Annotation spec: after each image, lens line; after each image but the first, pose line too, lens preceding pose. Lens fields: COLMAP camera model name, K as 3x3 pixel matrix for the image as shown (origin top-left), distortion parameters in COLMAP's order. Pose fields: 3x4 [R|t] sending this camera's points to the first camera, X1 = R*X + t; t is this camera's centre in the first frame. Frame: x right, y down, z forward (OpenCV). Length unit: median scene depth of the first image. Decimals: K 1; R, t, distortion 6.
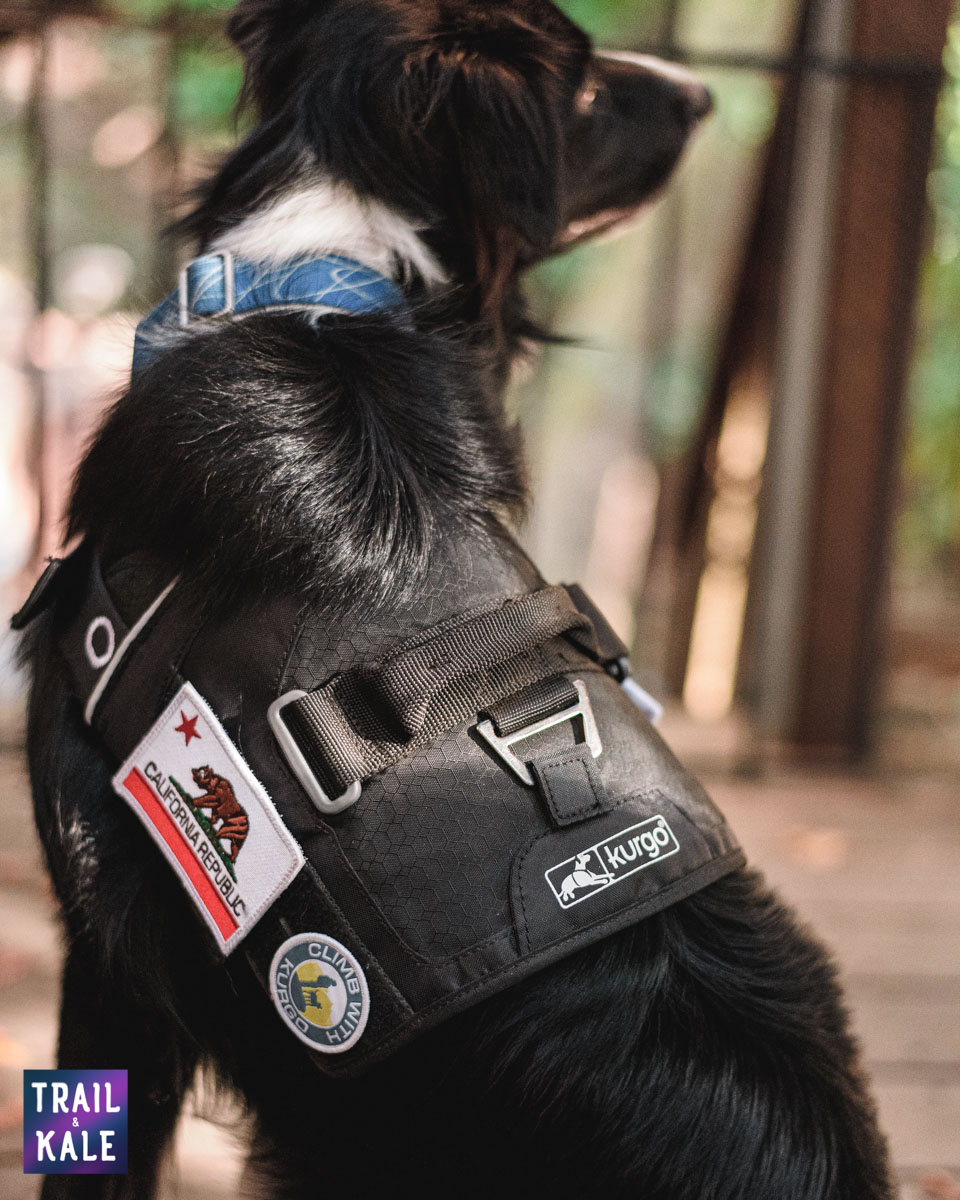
lens RADIAL K [[2107.9, 0, 480.0], [0, 2107.9, 600.0], [0, 0, 1]] dist [-0.024802, 0.071468]
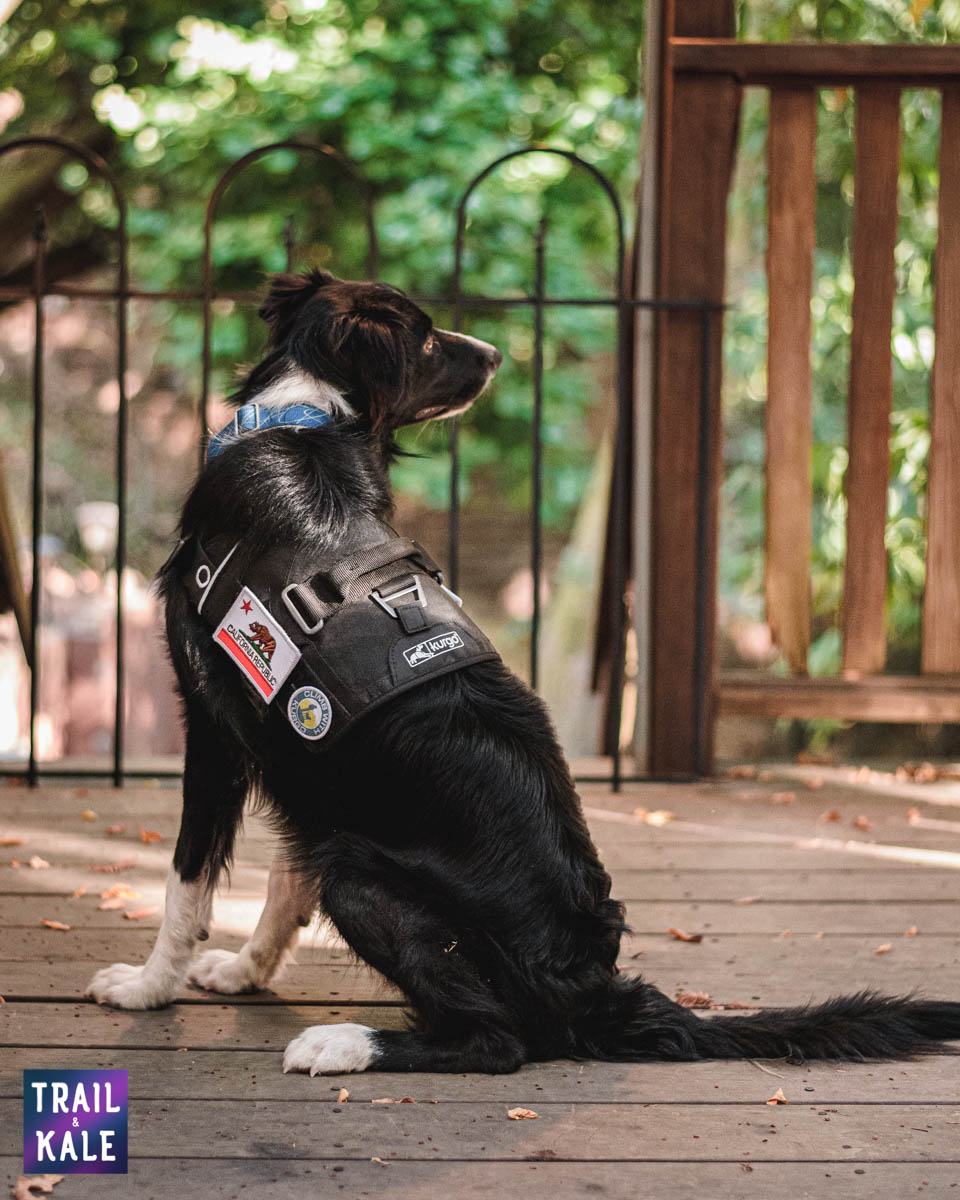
lens RADIAL K [[2107.9, 0, 480.0], [0, 2107.9, 600.0], [0, 0, 1]] dist [-0.024802, 0.071468]
pose [[0.998260, -0.055500, 0.019934, 0.070005], [0.056928, 0.995159, -0.080116, 0.255269], [-0.015391, 0.081111, 0.996586, -1.301894]]
